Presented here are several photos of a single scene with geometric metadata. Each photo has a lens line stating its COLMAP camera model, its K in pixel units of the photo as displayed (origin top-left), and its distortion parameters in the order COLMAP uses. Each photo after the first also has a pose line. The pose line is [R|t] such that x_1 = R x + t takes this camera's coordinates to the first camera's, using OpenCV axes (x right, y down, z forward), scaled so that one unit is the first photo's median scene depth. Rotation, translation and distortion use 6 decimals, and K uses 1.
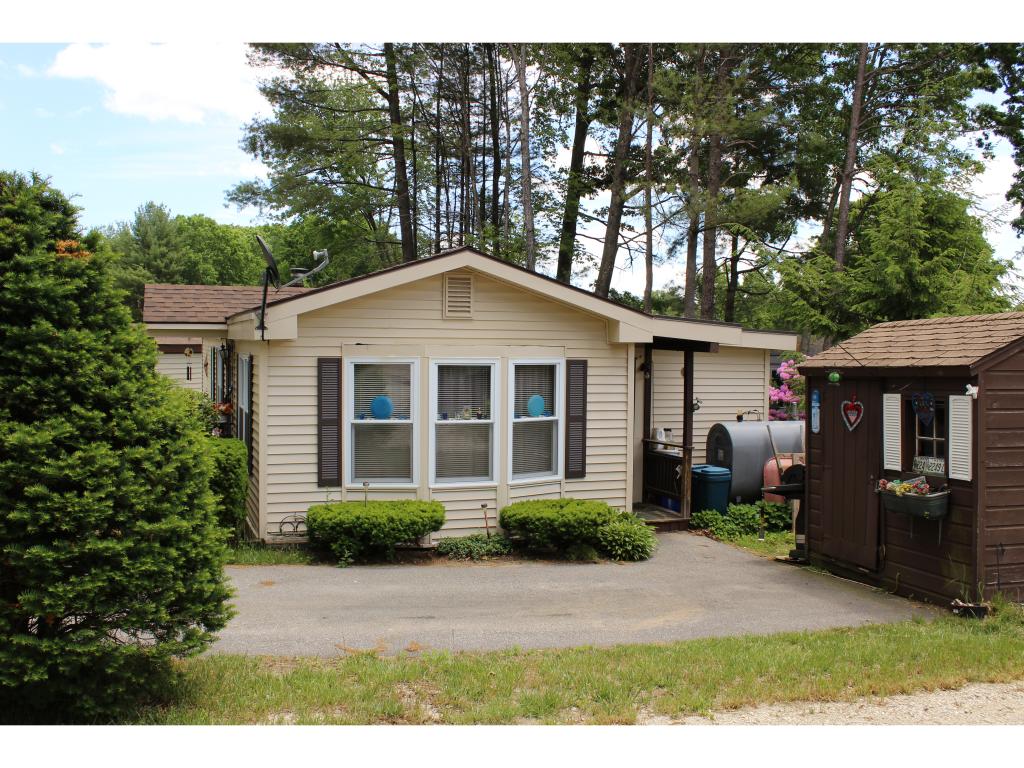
lens RADIAL K [[981.6, 0, 512.0], [0, 981.6, 384.0], [0, 0, 1]] dist [-0.075933, 0.004553]
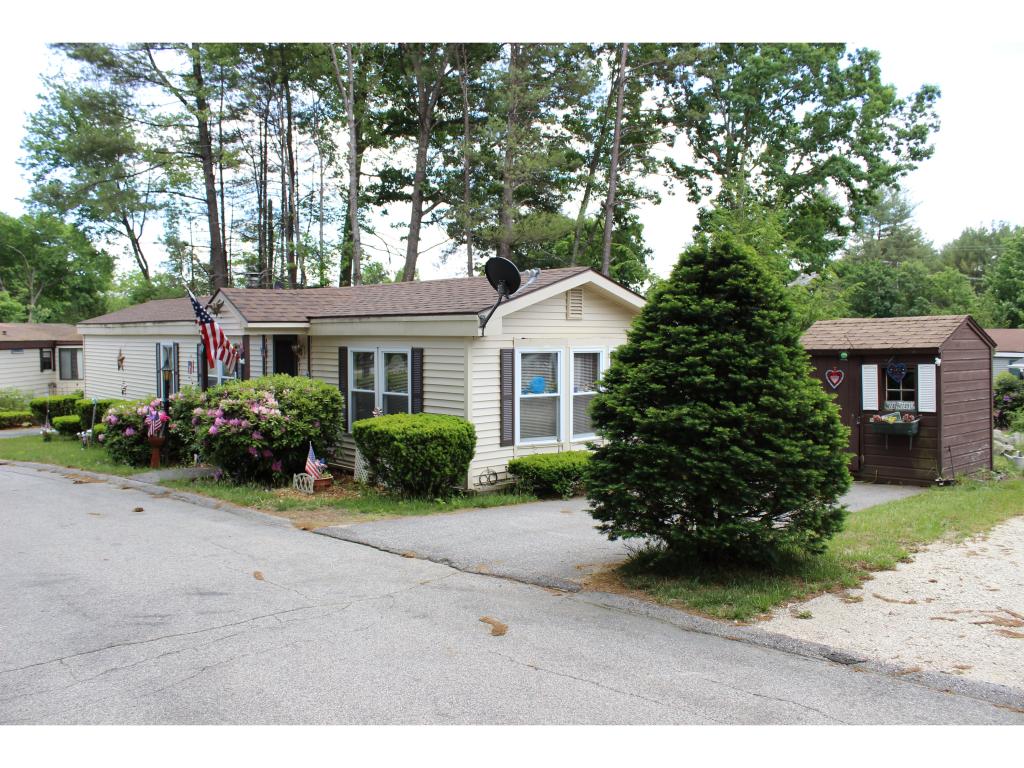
lens RADIAL K [[854.8, 0, 500.4], [0, 854.8, 391.3], [0, 0, 1]] dist [-0.188334, 0.171769]
pose [[0.915963, -0.039987, 0.399265, -0.656552], [0.027319, 0.998928, 0.037370, -0.012957], [-0.400331, -0.023322, 0.916074, -0.056143]]
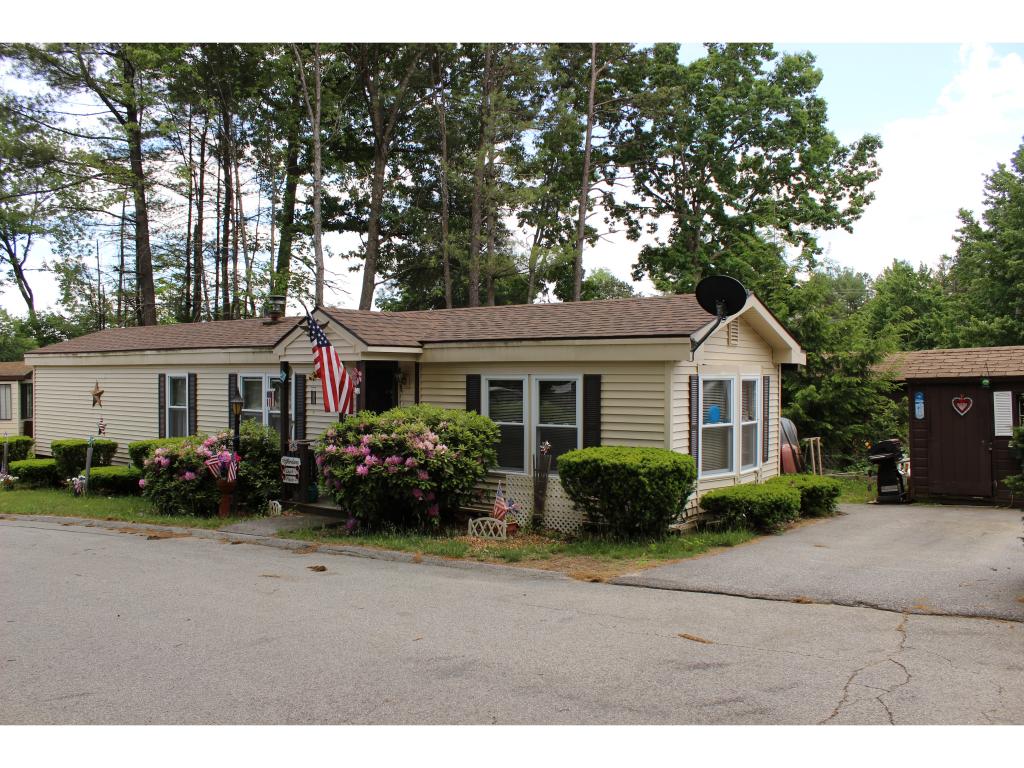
lens RADIAL K [[854.8, 0, 500.4], [0, 854.8, 391.3], [0, 0, 1]] dist [-0.188334, 0.171769]
pose [[0.822793, -0.022516, 0.567895, -0.997672], [0.031242, 0.999496, -0.005637, -0.008572], [-0.567482, 0.022380, 0.823082, 0.259773]]
